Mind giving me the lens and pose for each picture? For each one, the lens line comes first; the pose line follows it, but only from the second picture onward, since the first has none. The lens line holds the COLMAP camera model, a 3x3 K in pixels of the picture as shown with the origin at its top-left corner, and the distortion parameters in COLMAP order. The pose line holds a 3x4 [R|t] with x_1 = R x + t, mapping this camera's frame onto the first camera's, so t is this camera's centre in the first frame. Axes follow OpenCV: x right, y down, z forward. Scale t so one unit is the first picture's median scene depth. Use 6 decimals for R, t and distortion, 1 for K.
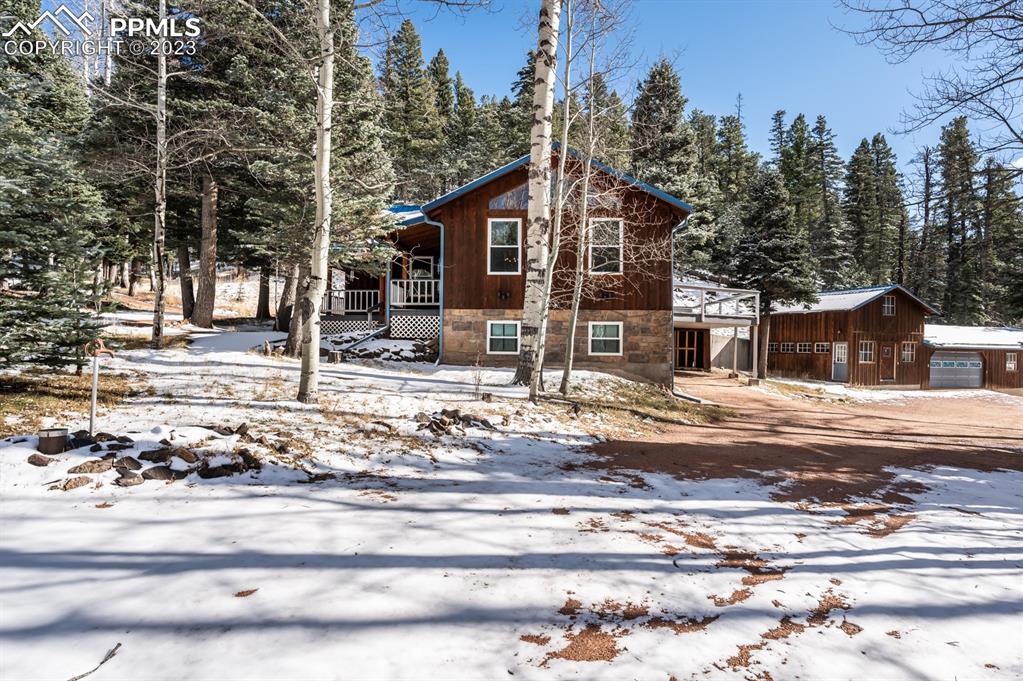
lens RADIAL K [[572.5, 0, 510.9], [0, 572.5, 342.2], [0, 0, 1]] dist [-0.002393, -0.001477]
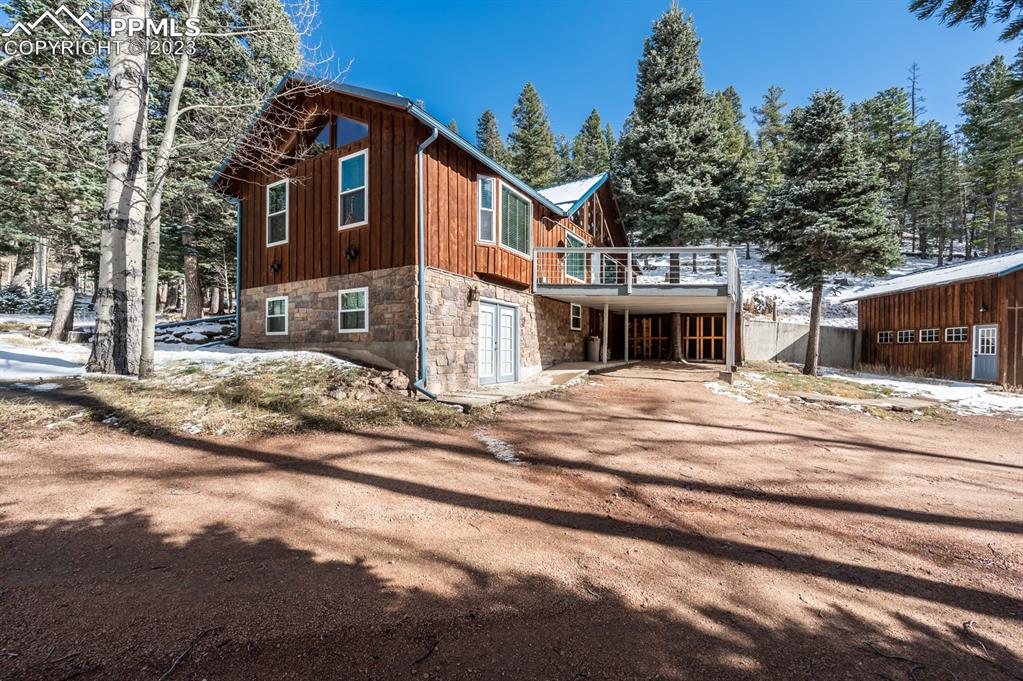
lens RADIAL K [[407.5, 0, 515.9], [0, 407.5, 348.7], [0, 0, 1]] dist [-0.000526, 0.000054]
pose [[0.885545, -0.011261, -0.464418, 0.302454], [0.010730, 0.999935, -0.003787, 0.024366], [0.464430, -0.001630, 0.885608, 0.304965]]
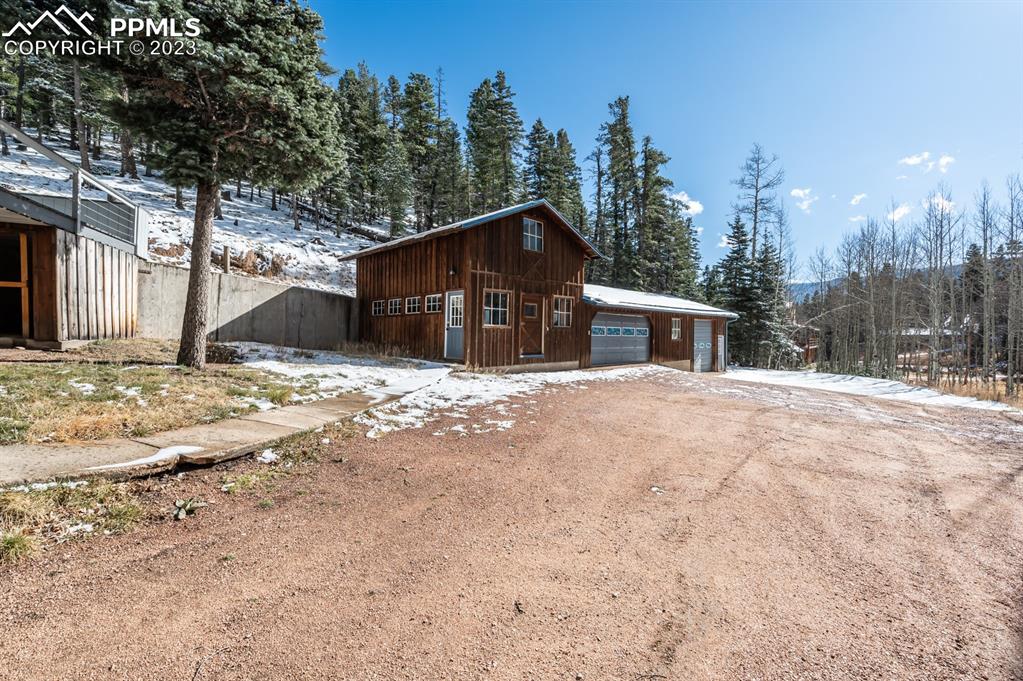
lens RADIAL K [[437.0, 0, 507.1], [0, 437.0, 336.3], [0, 0, 1]] dist [-0.003675, -0.000129]
pose [[0.916969, -0.012950, 0.398748, 0.448359], [0.006818, 0.999836, 0.016792, 0.037381], [-0.398900, -0.012679, 0.916907, 0.580826]]
